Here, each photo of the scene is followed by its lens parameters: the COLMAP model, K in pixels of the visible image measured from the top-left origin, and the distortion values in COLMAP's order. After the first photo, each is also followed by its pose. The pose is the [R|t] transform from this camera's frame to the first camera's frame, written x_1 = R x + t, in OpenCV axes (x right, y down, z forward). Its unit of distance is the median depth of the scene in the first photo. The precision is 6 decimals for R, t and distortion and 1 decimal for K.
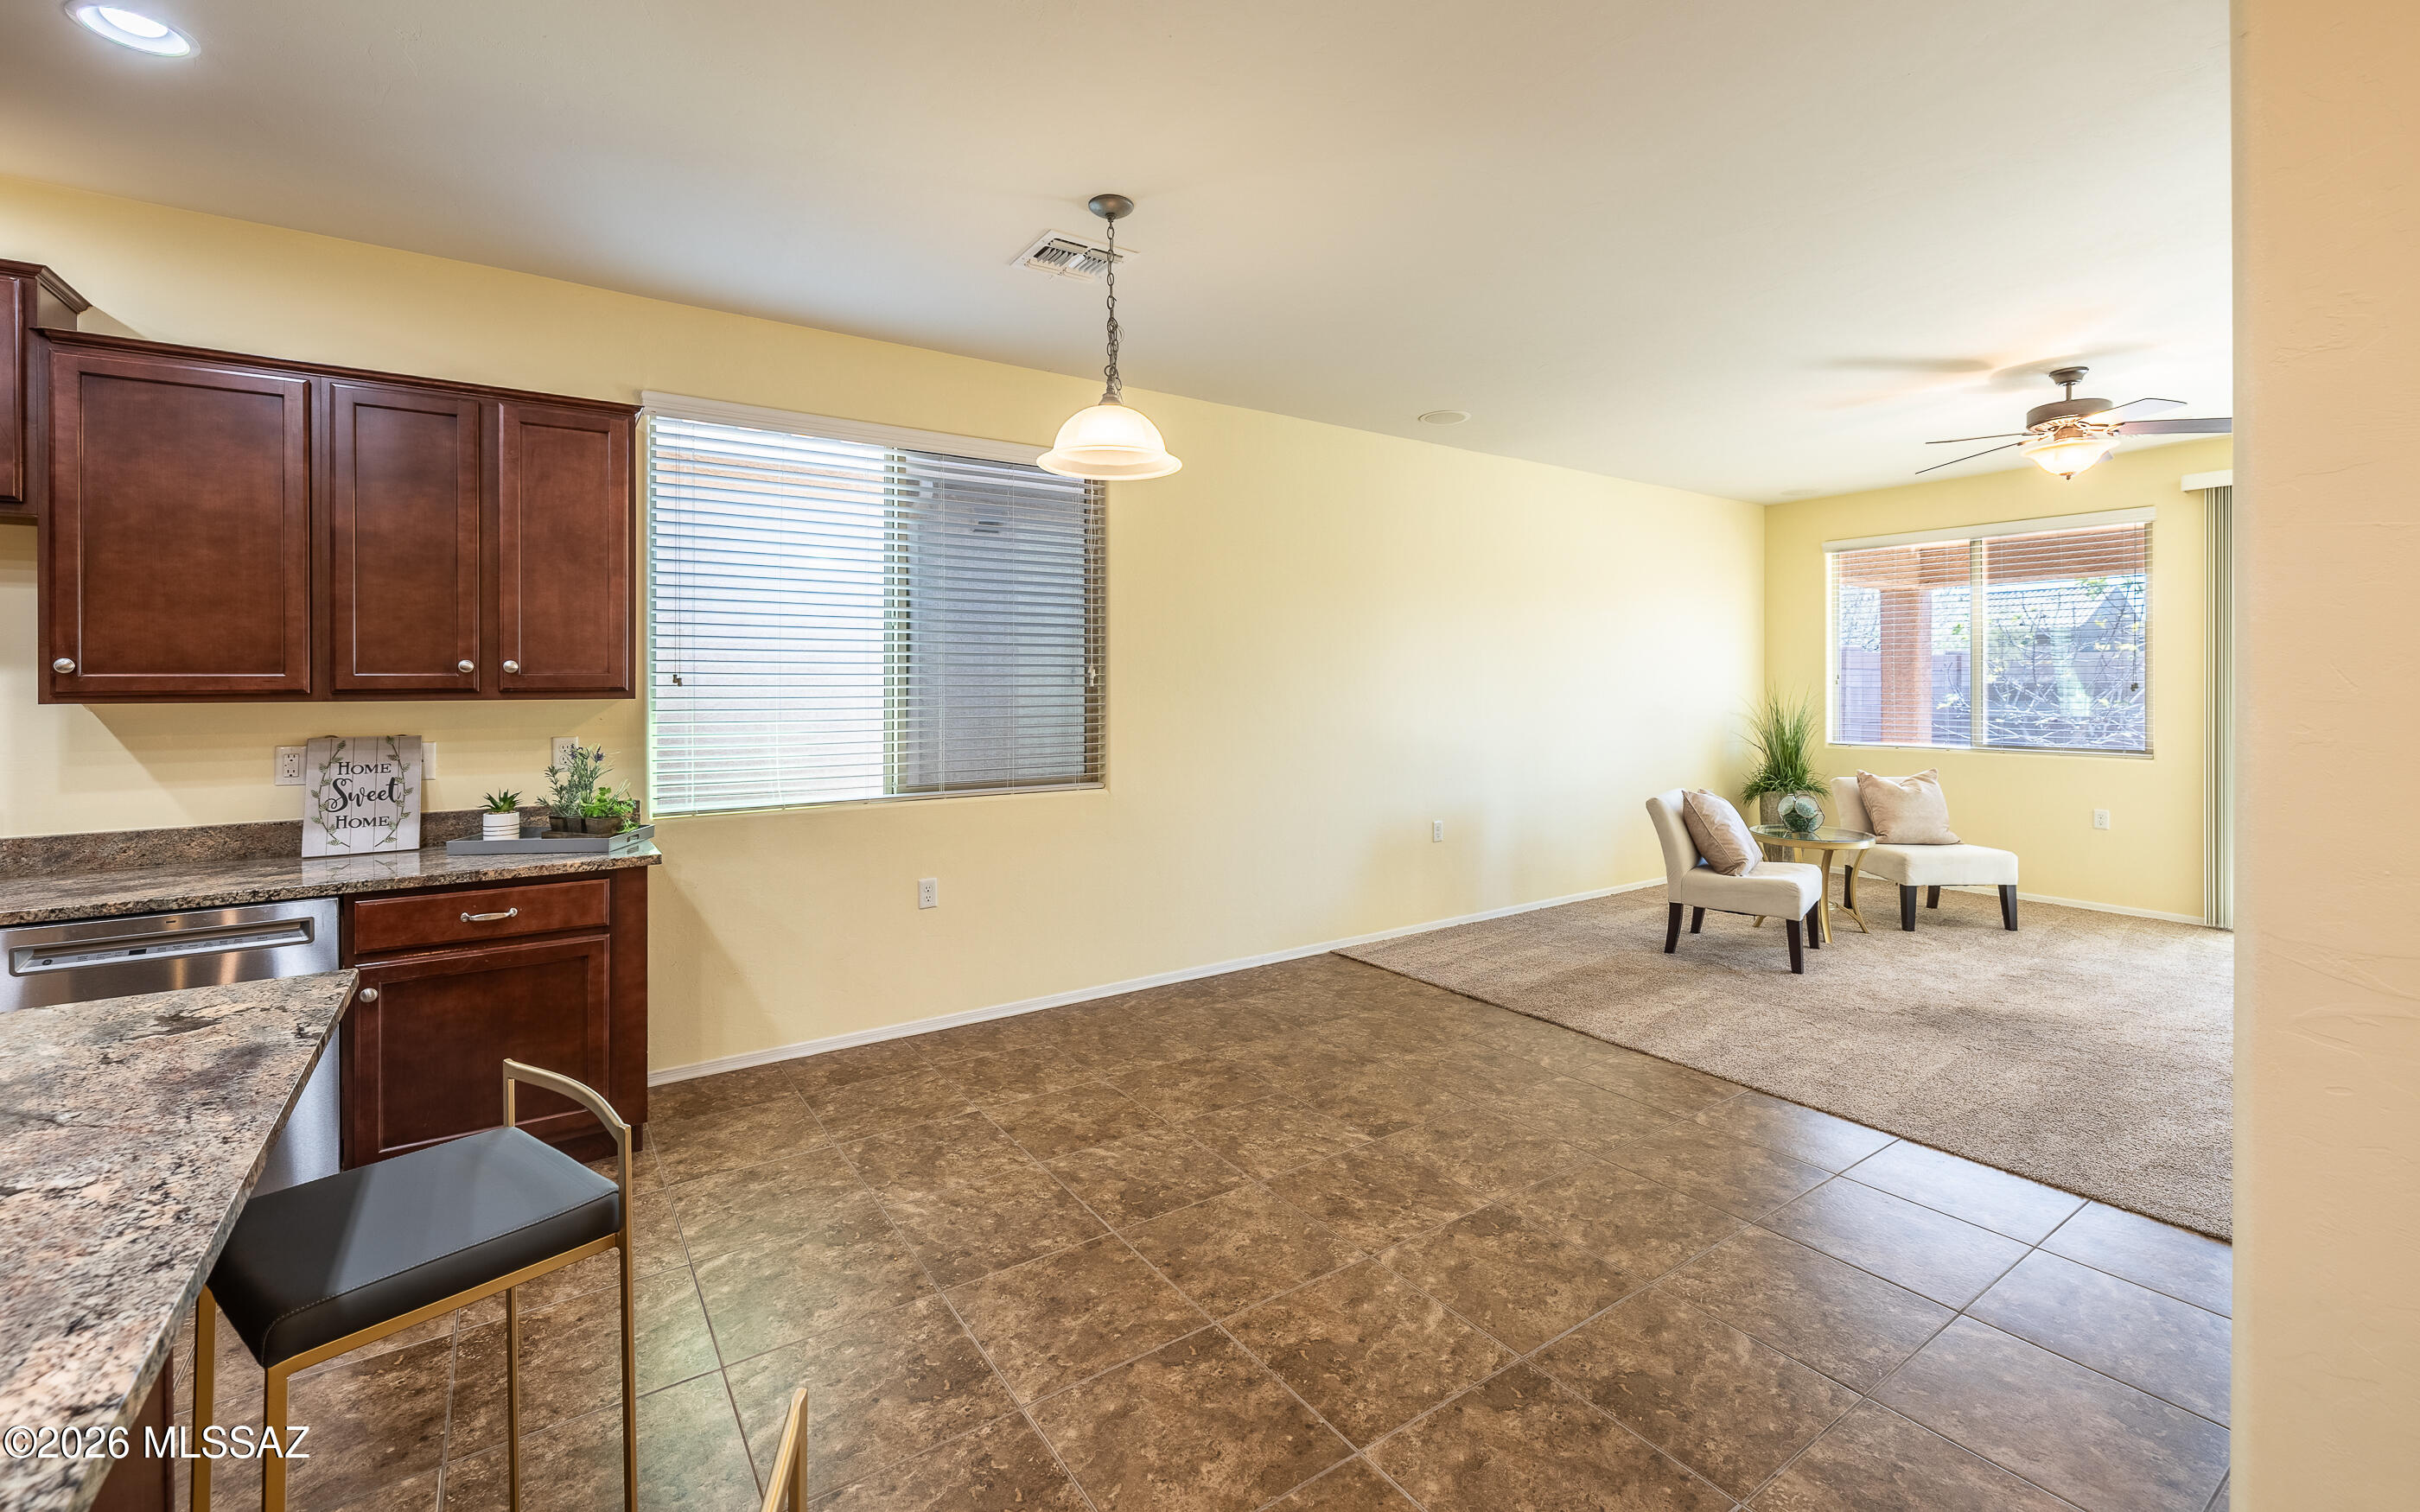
lens RADIAL K [[1016.4, 0, 1213.6], [0, 1016.4, 682.3], [0, 0, 1]] dist [-0.002181, 0.000631]
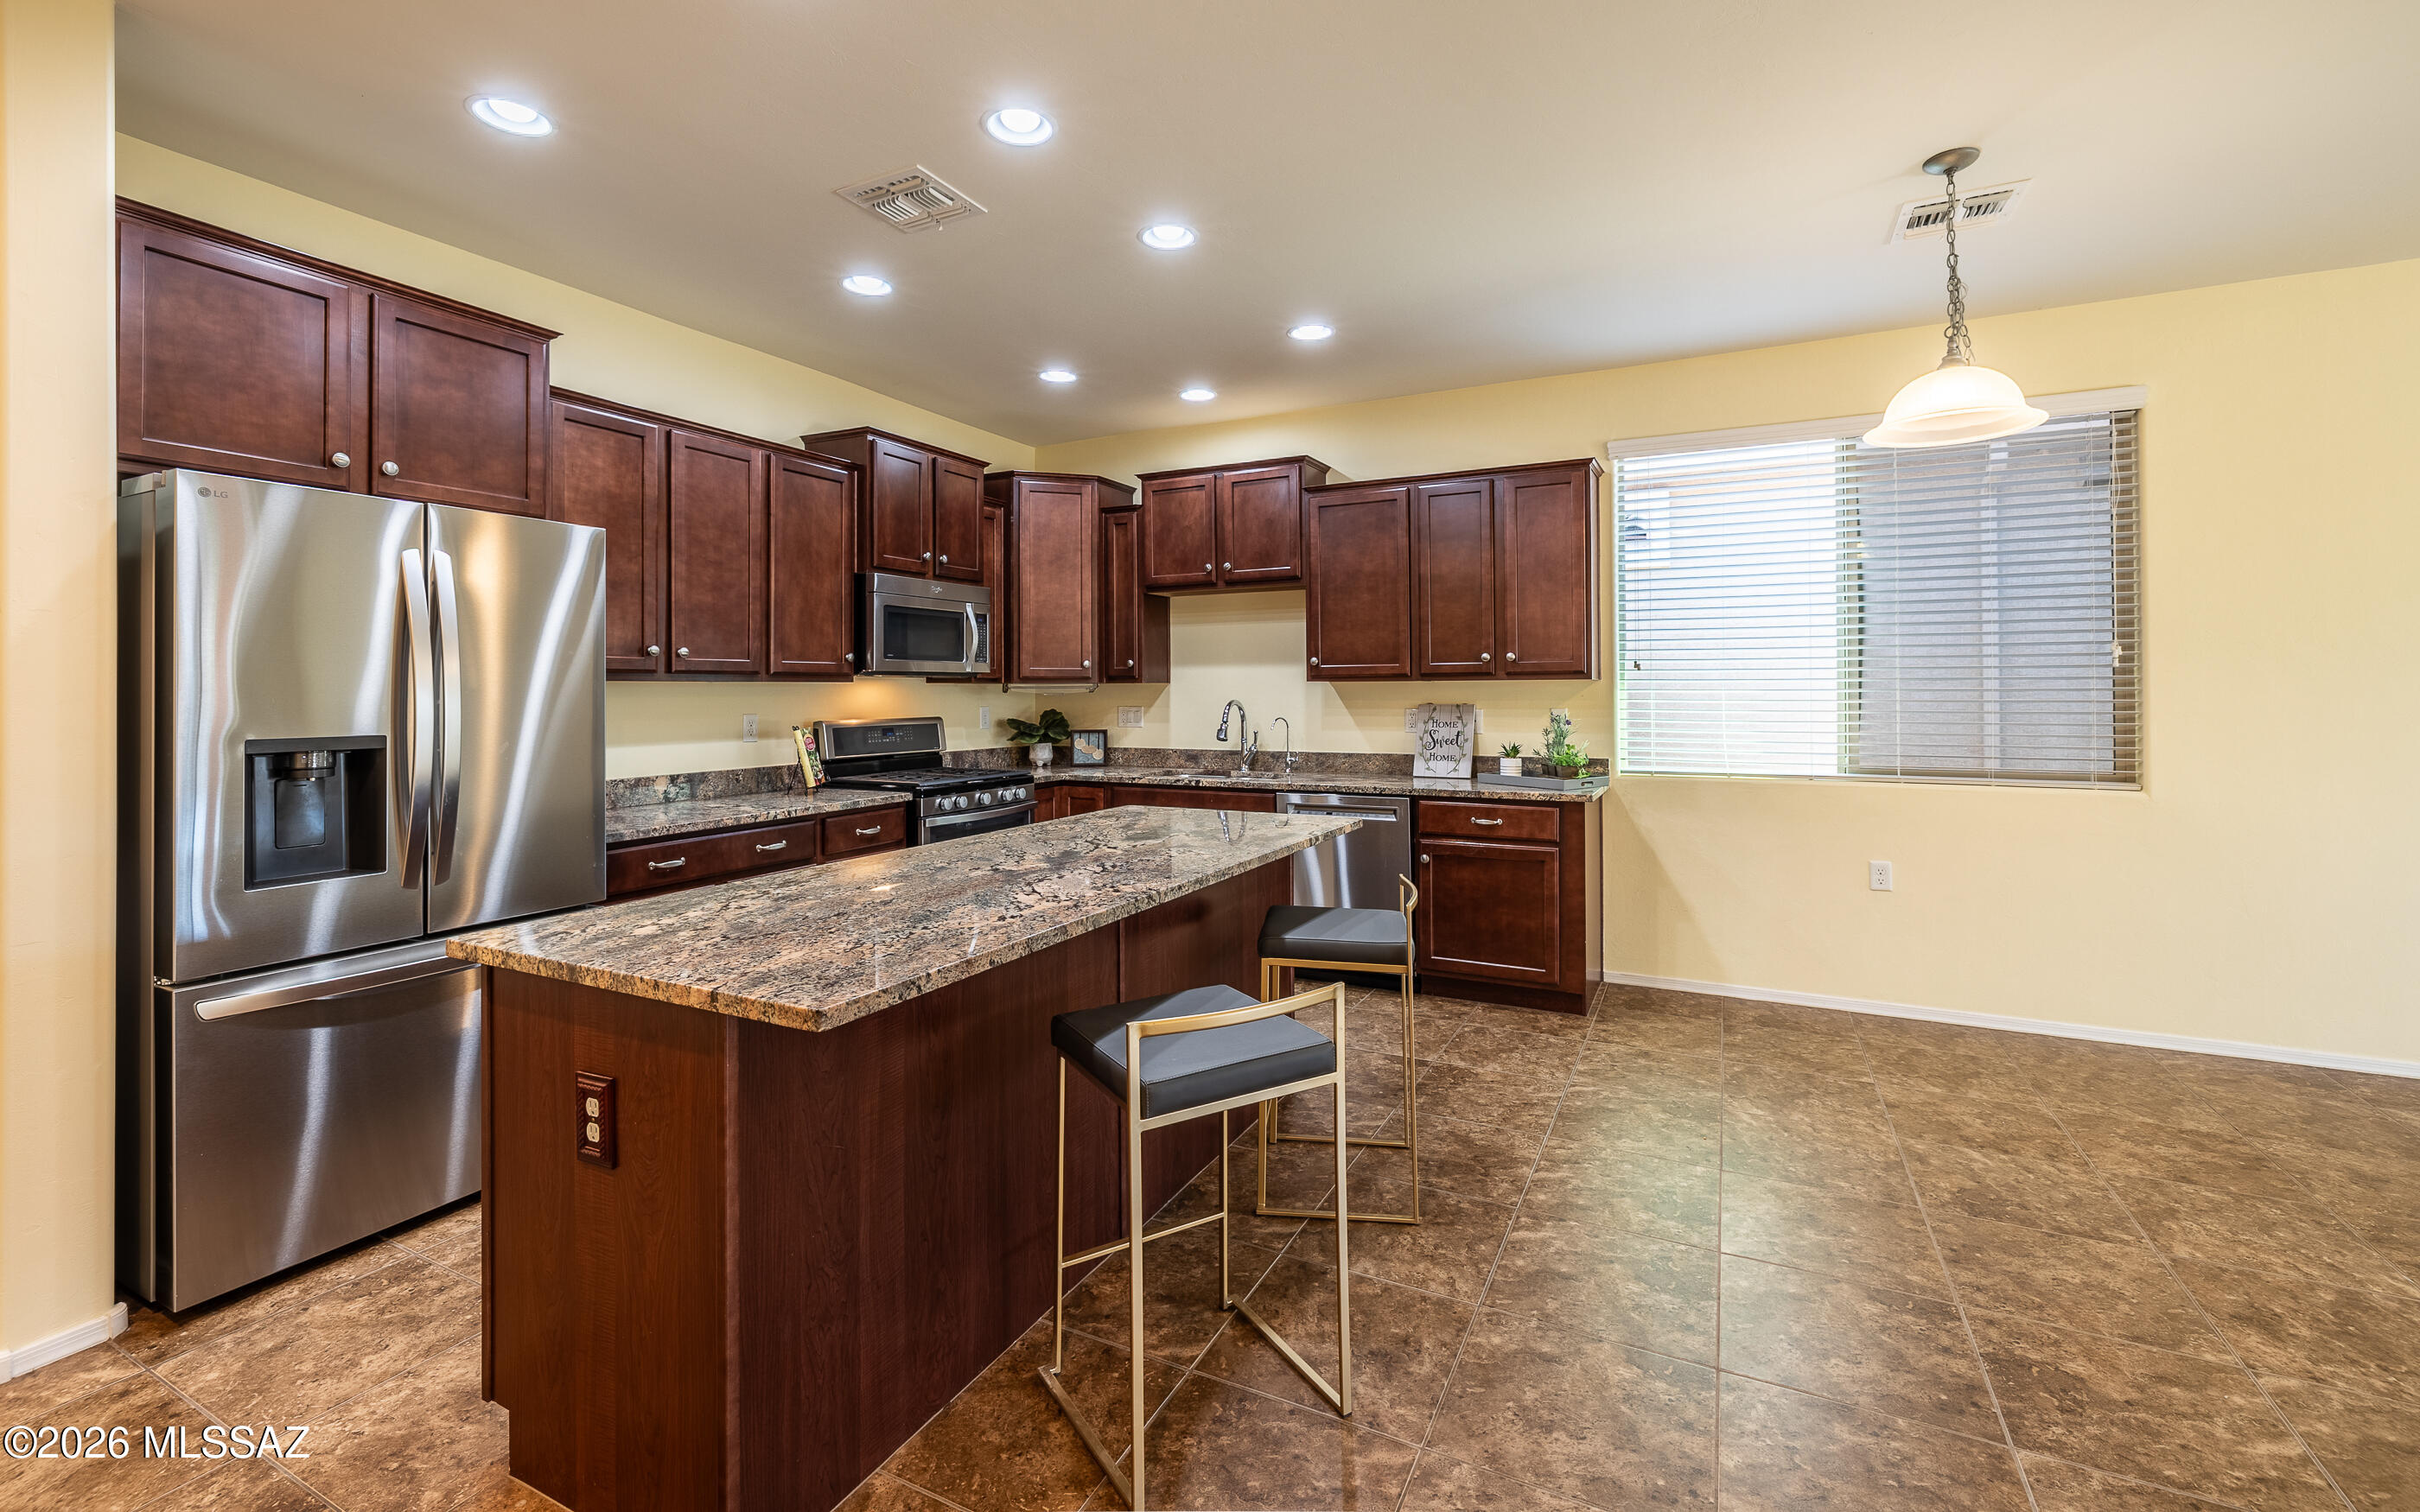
lens RADIAL K [[1016.4, 0, 1213.8], [0, 1016.4, 673.9], [0, 0, 1]] dist [-0.002181, 0.000631]
pose [[0.477522, -0.013100, -0.878522, 0.363118], [0.004481, 0.999912, -0.012474, 0.024060], [0.878608, 0.002020, 0.477539, -0.065019]]
